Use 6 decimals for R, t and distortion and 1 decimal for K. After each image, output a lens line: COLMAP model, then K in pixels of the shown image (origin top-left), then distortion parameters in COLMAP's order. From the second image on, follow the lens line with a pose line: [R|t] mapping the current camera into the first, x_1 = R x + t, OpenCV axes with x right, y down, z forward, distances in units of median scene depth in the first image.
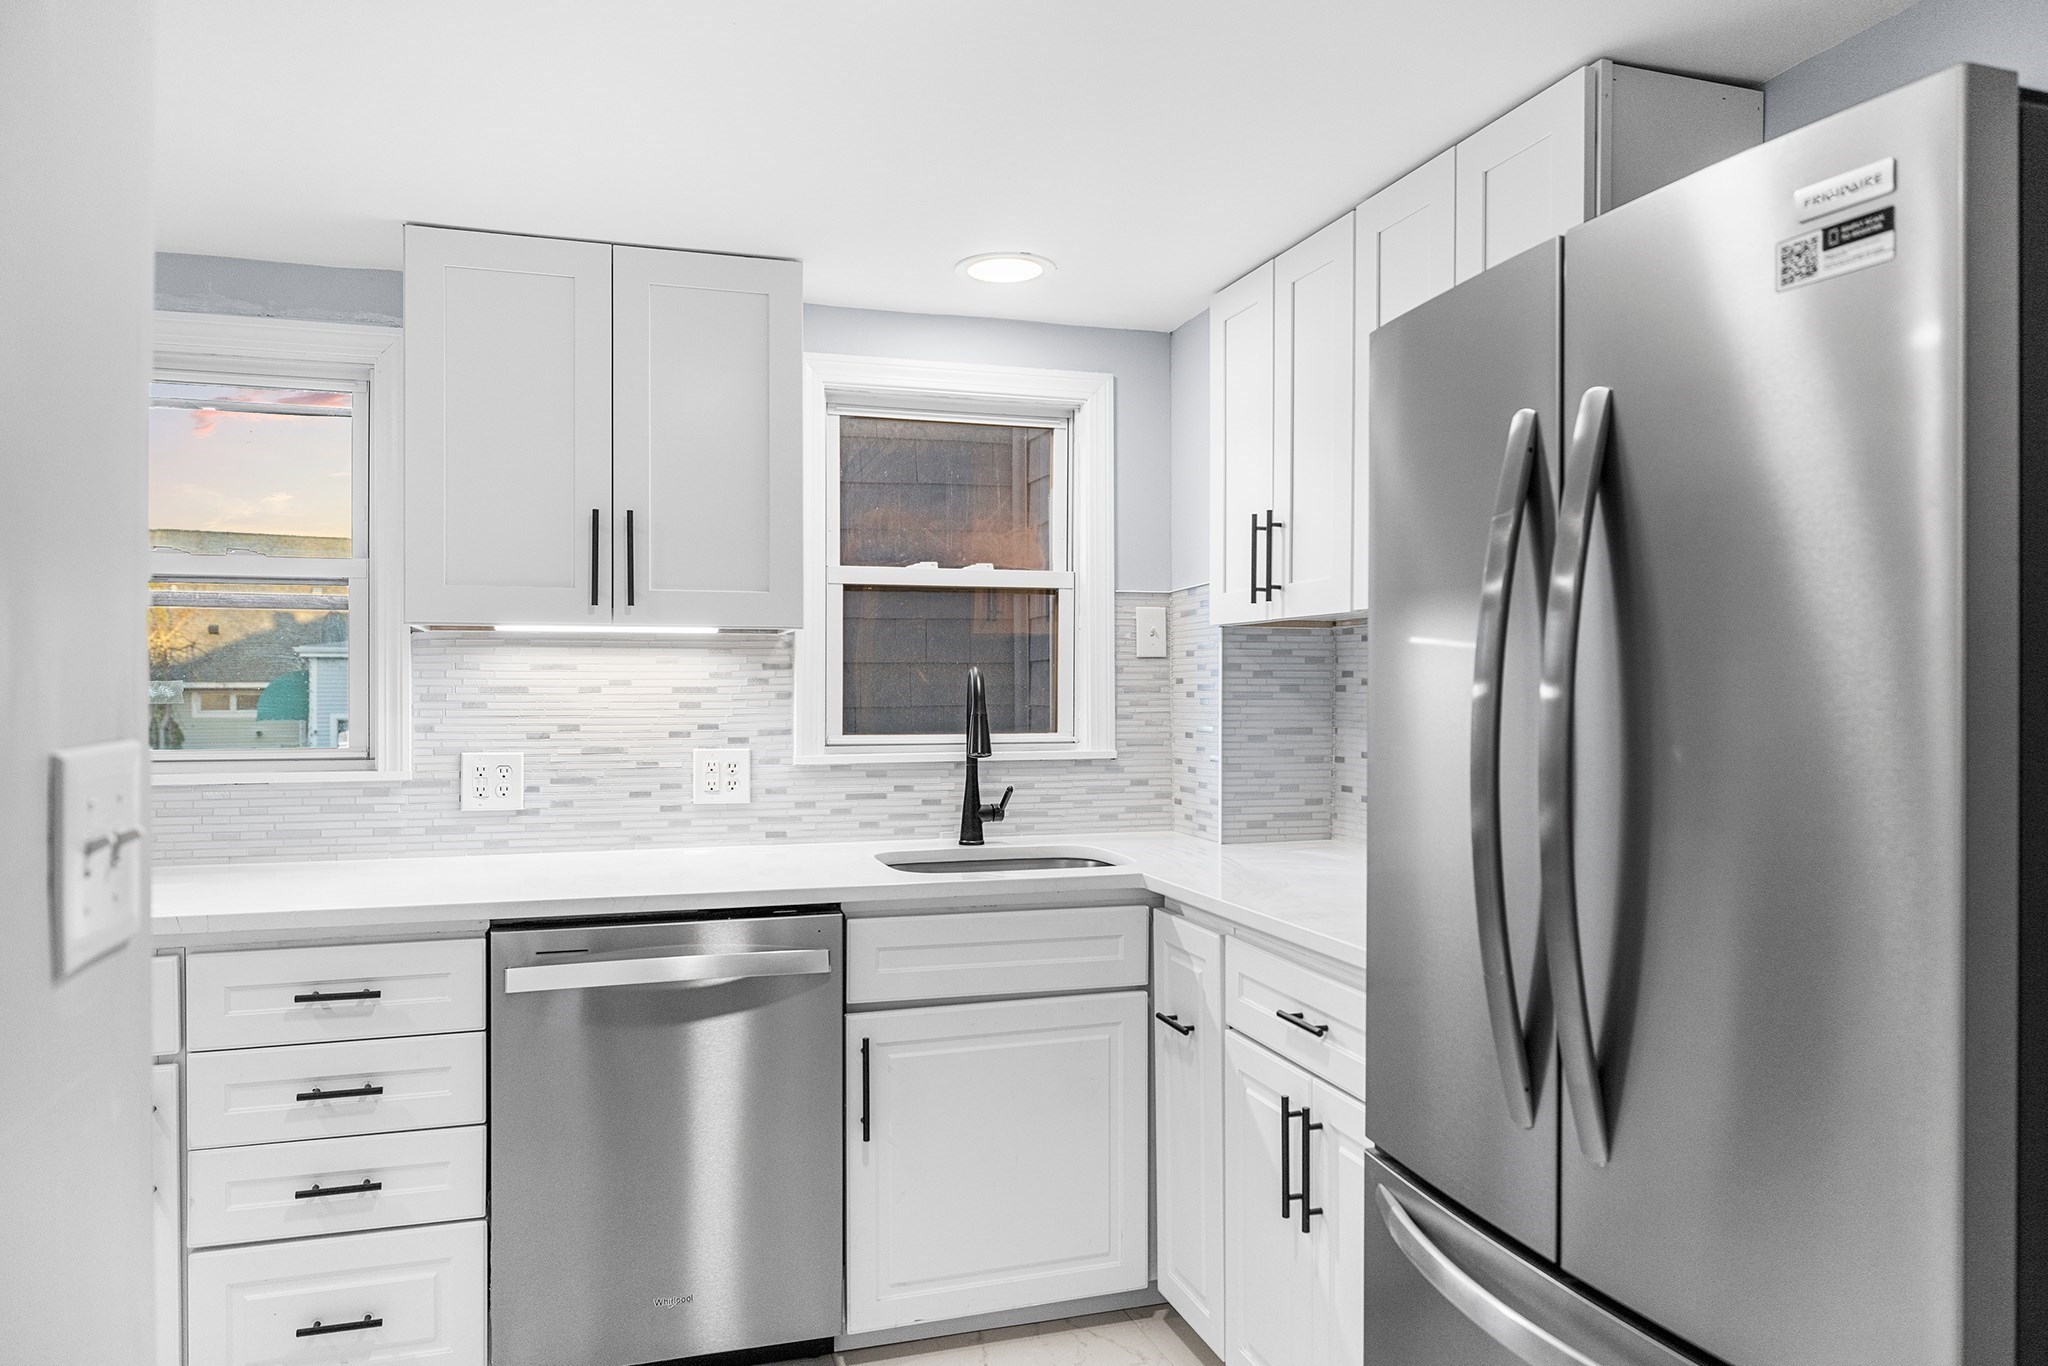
lens RADIAL K [[1354.0, 0, 1024.6], [0, 1354.0, 685.9], [0, 0, 1]] dist [-0.000341, 0.000334]
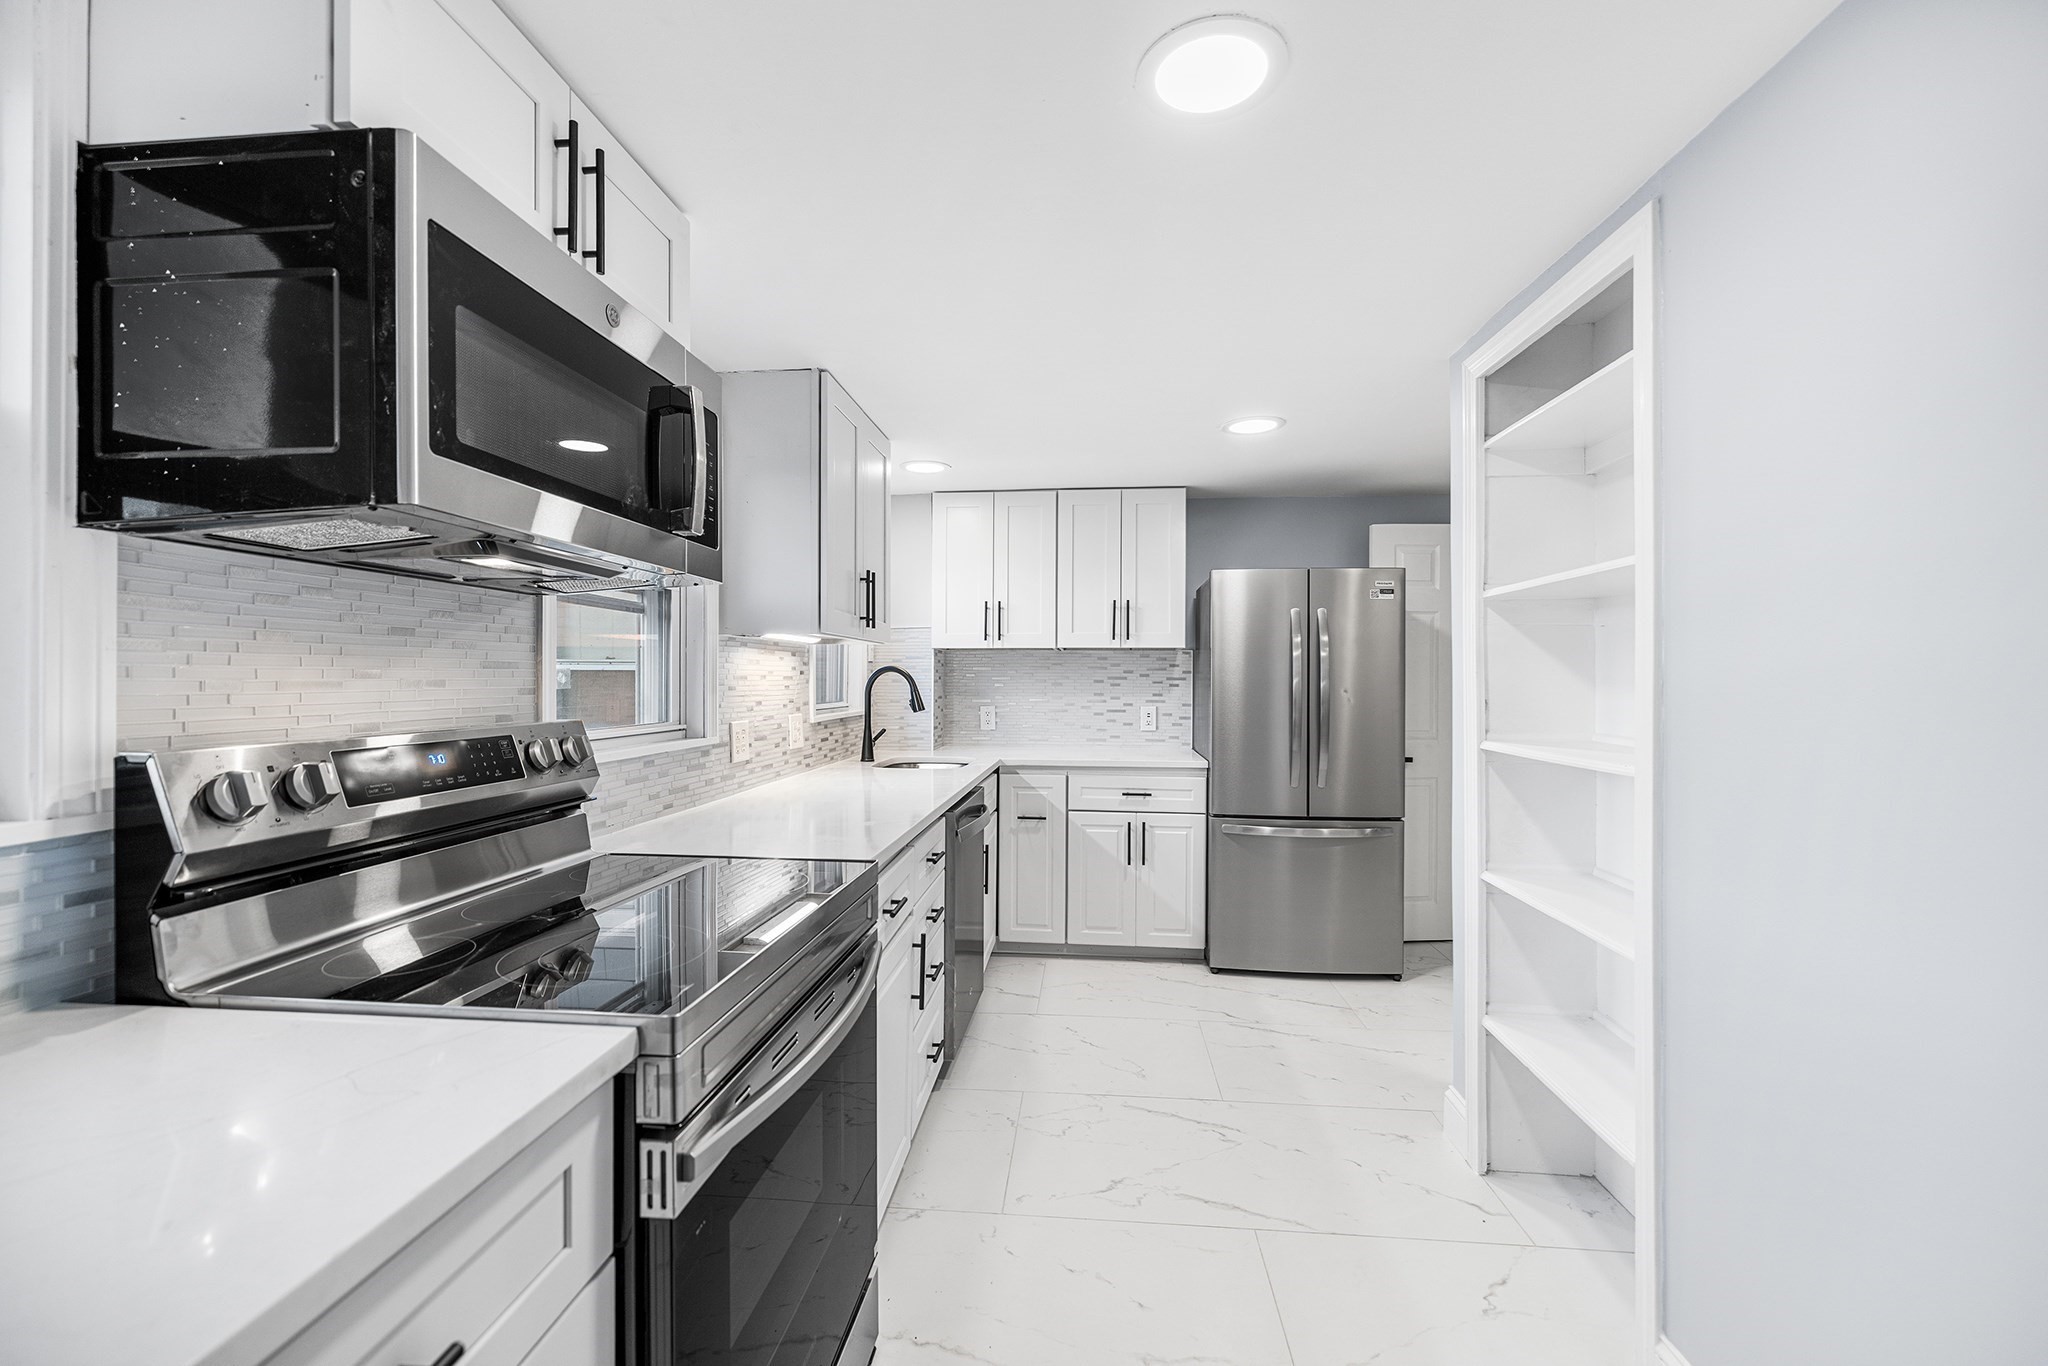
lens RADIAL K [[866.3, 0, 1022.1], [0, 866.3, 678.2], [0, 0, 1]] dist [-0.001702, 0.000181]
pose [[0.392132, -0.001962, 0.919907, -1.139208], [0.003852, 0.999992, 0.000491, 0.003408], [-0.919901, 0.003351, 0.392137, 0.357885]]
